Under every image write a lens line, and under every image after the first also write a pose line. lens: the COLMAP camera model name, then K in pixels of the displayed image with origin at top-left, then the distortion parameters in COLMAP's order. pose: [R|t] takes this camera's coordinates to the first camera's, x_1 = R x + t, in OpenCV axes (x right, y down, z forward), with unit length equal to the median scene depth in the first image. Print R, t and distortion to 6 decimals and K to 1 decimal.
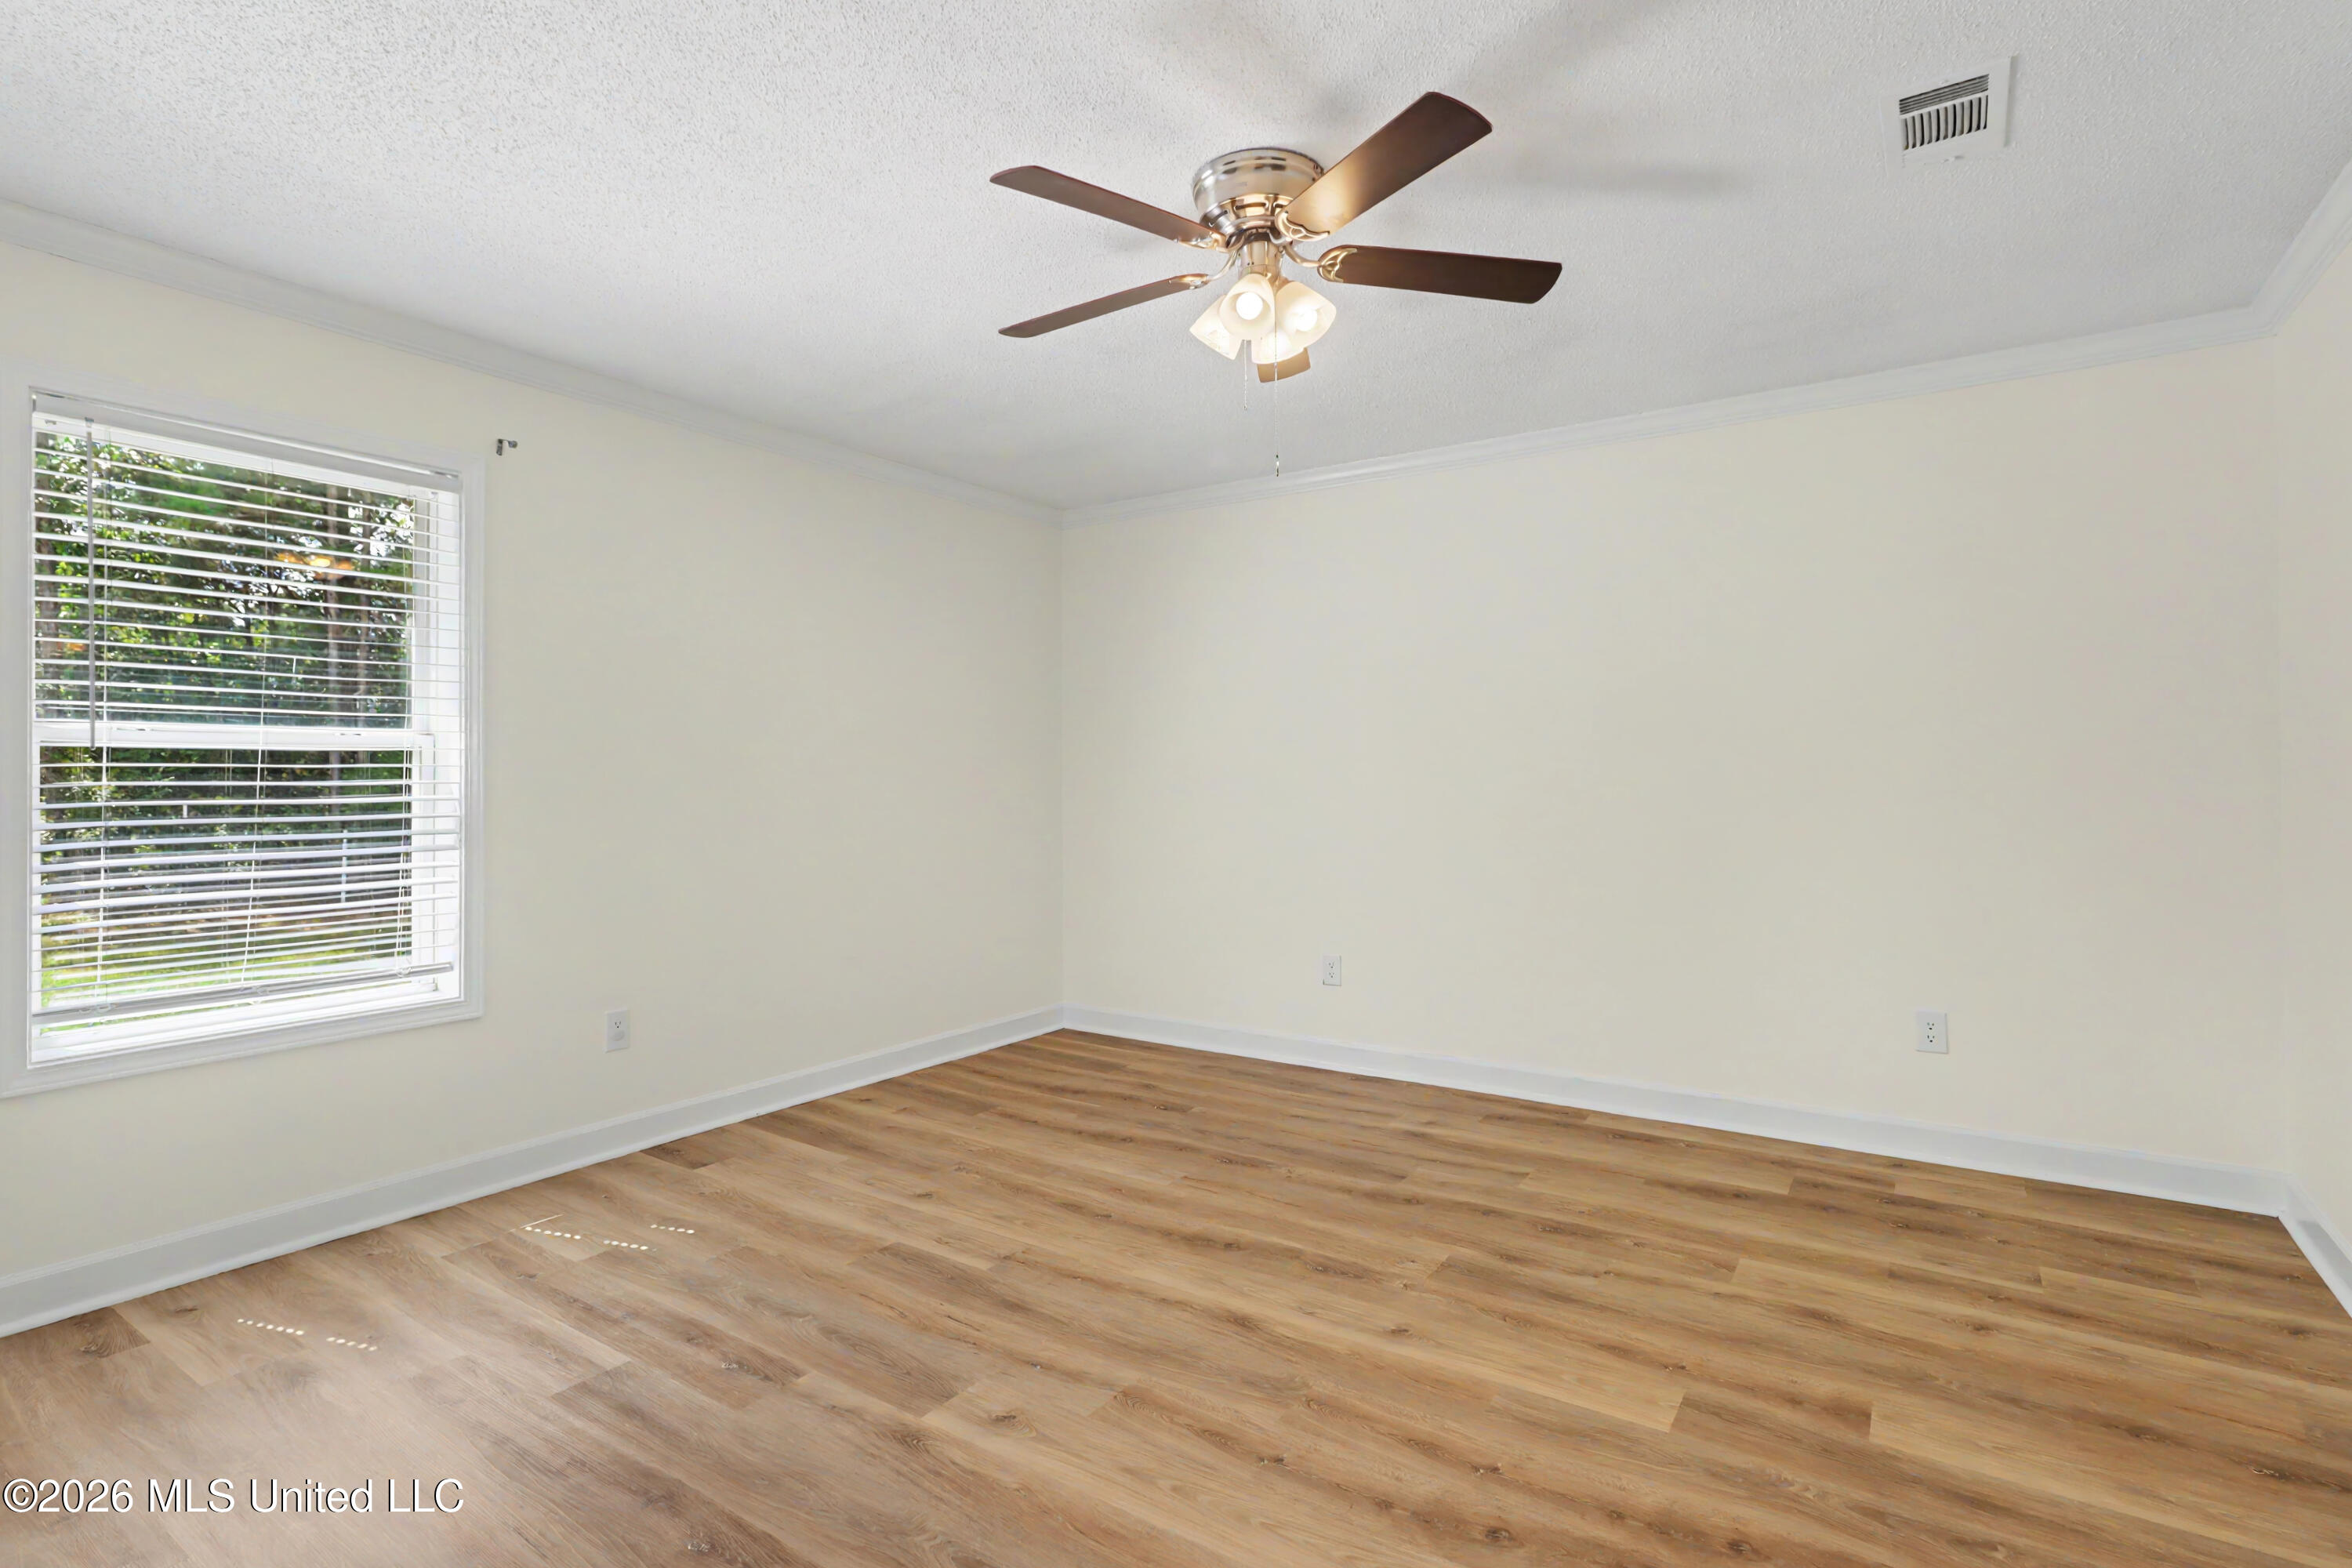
lens RADIAL K [[1124.4, 0, 1175.4], [0, 1124.4, 780.1], [0, 0, 1]] dist [-0.012898, 0.006907]
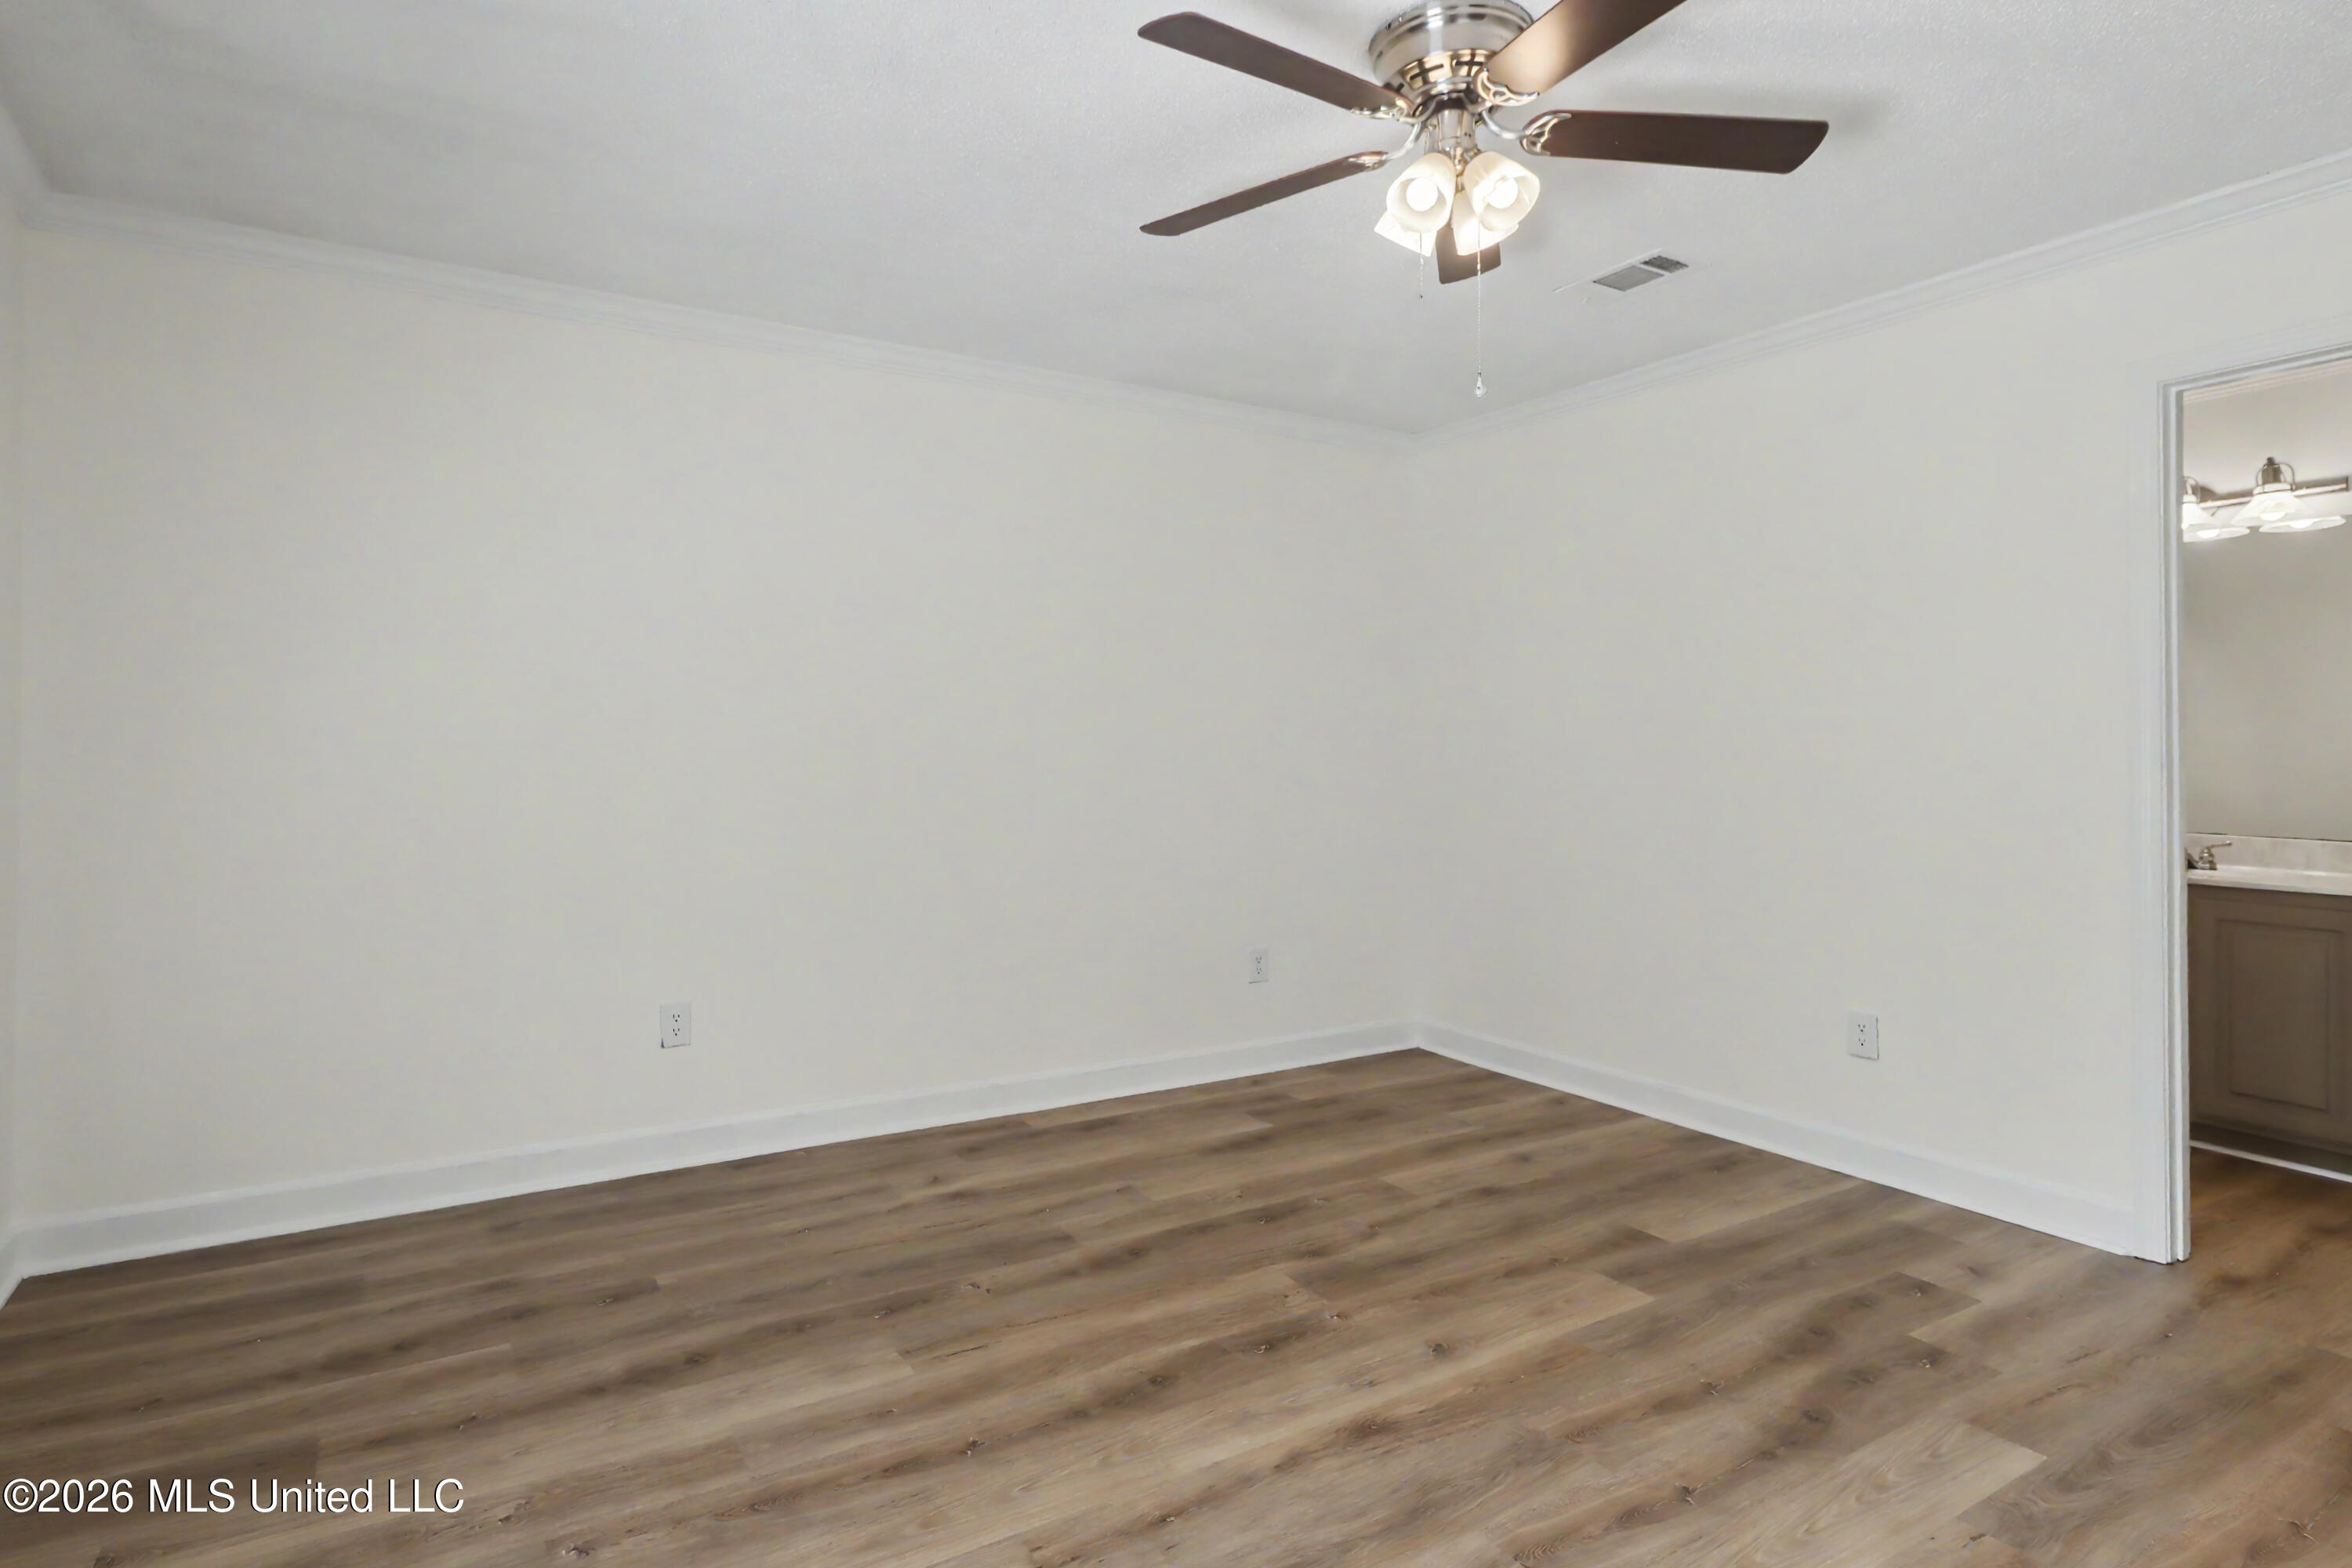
lens RADIAL K [[1124.4, 0, 1182.5], [0, 1124.4, 767.8], [0, 0, 1]] dist [-0.012898, 0.006907]
pose [[0.438196, -0.001464, 0.898878, -0.571641], [-0.000010, 0.999999, 0.001633, -0.011621], [-0.898879, -0.000725, 0.438195, 0.571544]]
